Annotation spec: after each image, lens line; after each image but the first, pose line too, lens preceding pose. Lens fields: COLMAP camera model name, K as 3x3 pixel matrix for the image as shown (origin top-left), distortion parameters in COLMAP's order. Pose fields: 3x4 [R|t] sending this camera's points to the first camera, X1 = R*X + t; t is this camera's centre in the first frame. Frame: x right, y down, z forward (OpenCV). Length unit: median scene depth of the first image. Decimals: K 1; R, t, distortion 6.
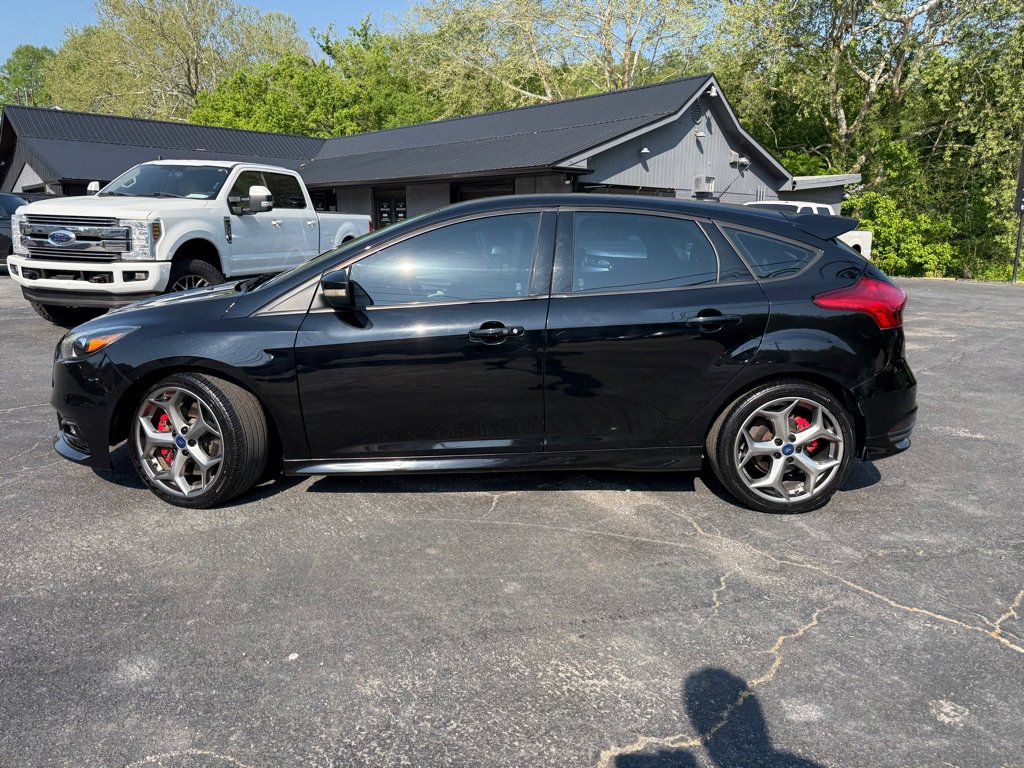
lens RADIAL K [[729.9, 0, 515.1], [0, 729.9, 376.6], [0, 0, 1]] dist [0.020638, -0.028652]
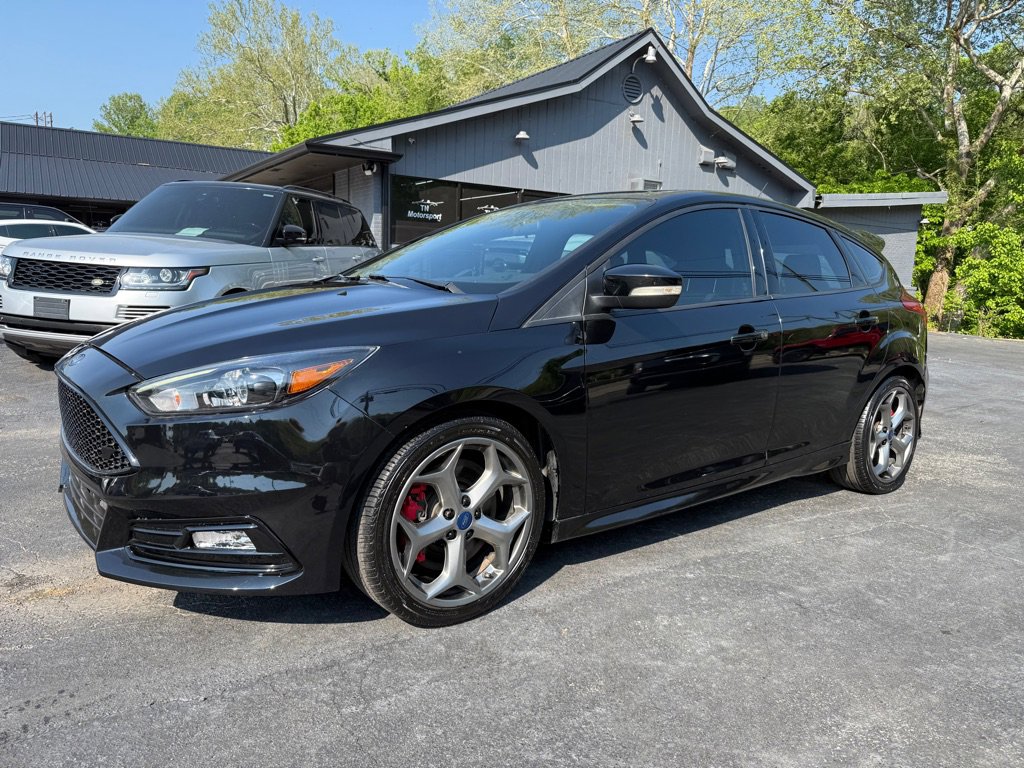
lens RADIAL K [[729.9, 0, 507.1], [0, 729.9, 380.2], [0, 0, 1]] dist [0.020638, -0.028652]
pose [[0.976601, 0.055651, -0.207734, 0.263063], [-0.067118, 0.996563, -0.048557, -0.038882], [0.204318, 0.061364, 0.976979, 0.284574]]
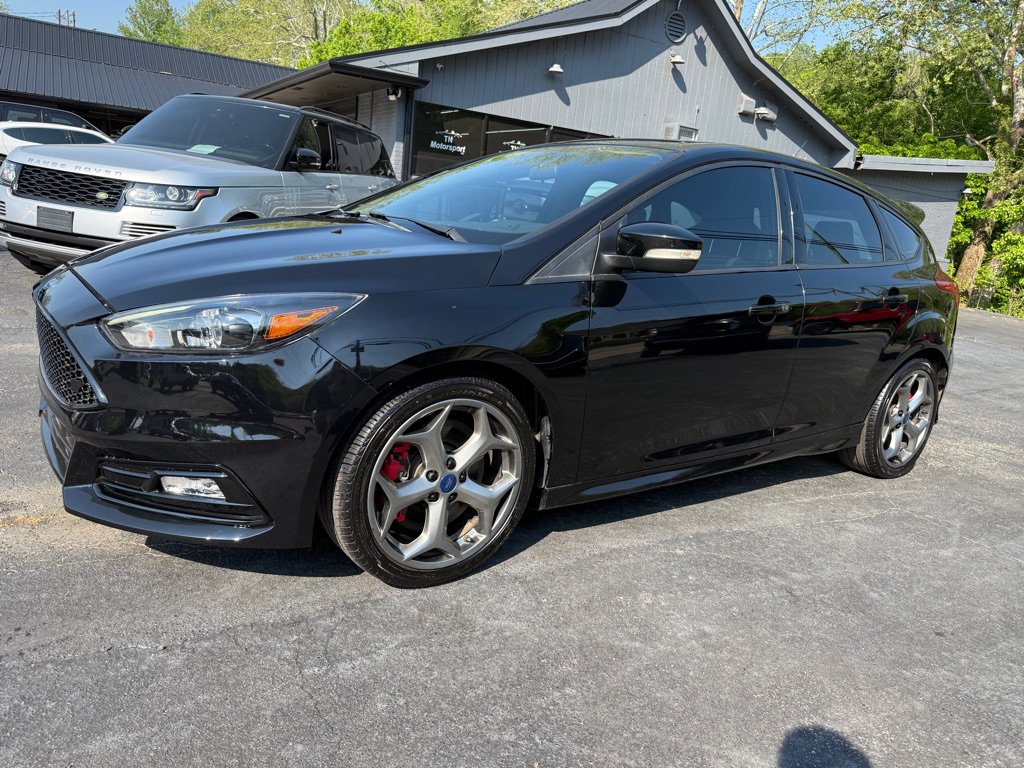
lens RADIAL K [[729.9, 0, 506.7], [0, 729.9, 389.3], [0, 0, 1]] dist [0.020638, -0.028652]
pose [[0.964754, 0.149146, -0.216805, 0.263827], [-0.142763, 0.988738, 0.044903, -0.041319], [0.221061, -0.012368, 0.975182, 0.290004]]
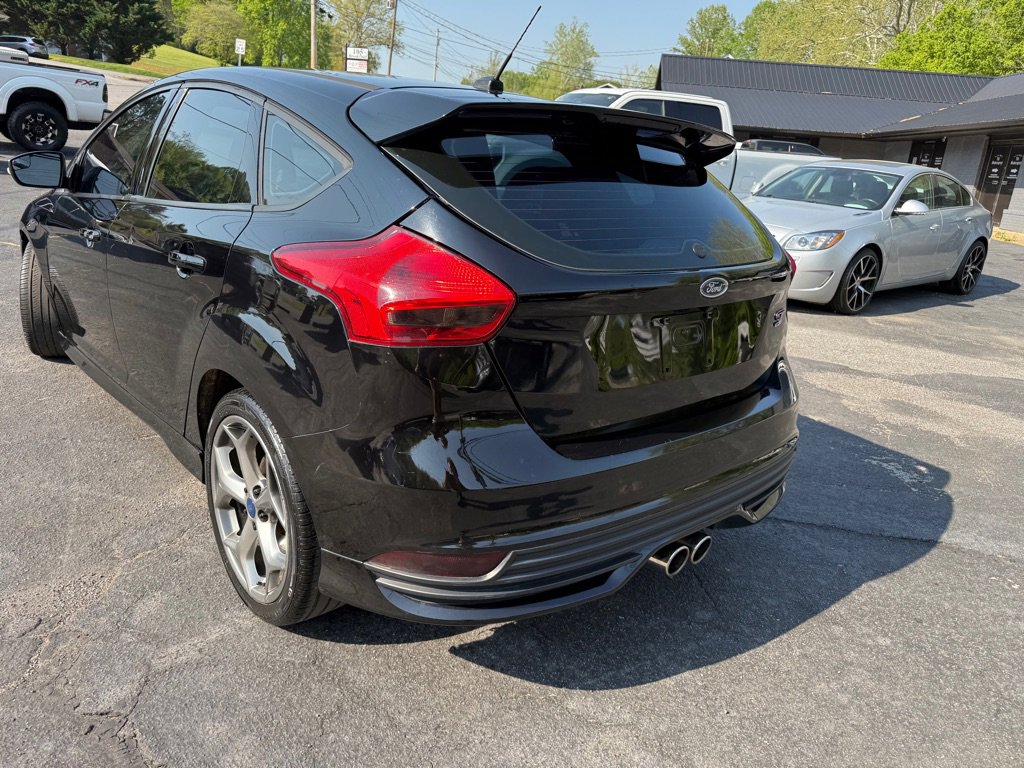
lens RADIAL K [[729.9, 0, 508.7], [0, 729.9, 381.4], [0, 0, 1]] dist [0.020638, -0.028652]
pose [[0.635659, 0.264003, -0.725424, 0.116653], [-0.215444, 0.963037, 0.161693, -0.016951], [0.741297, 0.053506, 0.669041, 0.096926]]
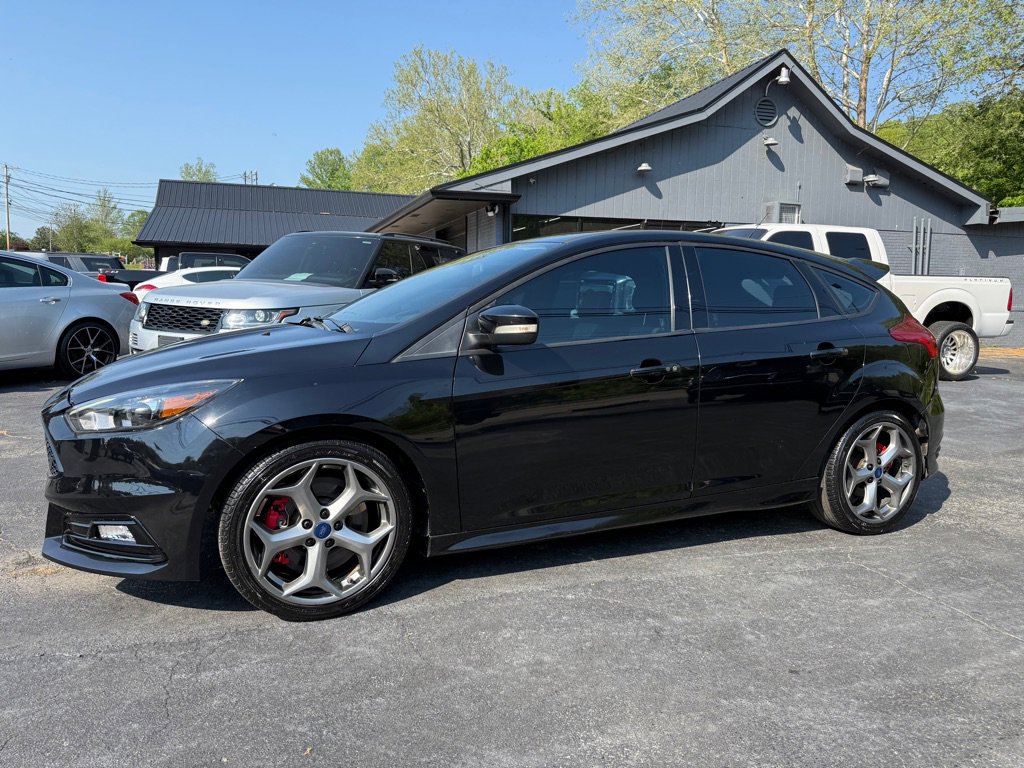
lens RADIAL K [[729.9, 0, 505.6], [0, 729.9, 381.0], [0, 0, 1]] dist [0.020638, -0.028652]
pose [[0.898439, 0.050224, -0.436217, 0.305990], [-0.089119, 0.993618, -0.069150, -0.041701], [0.429960, 0.101003, 0.897181, 0.287833]]
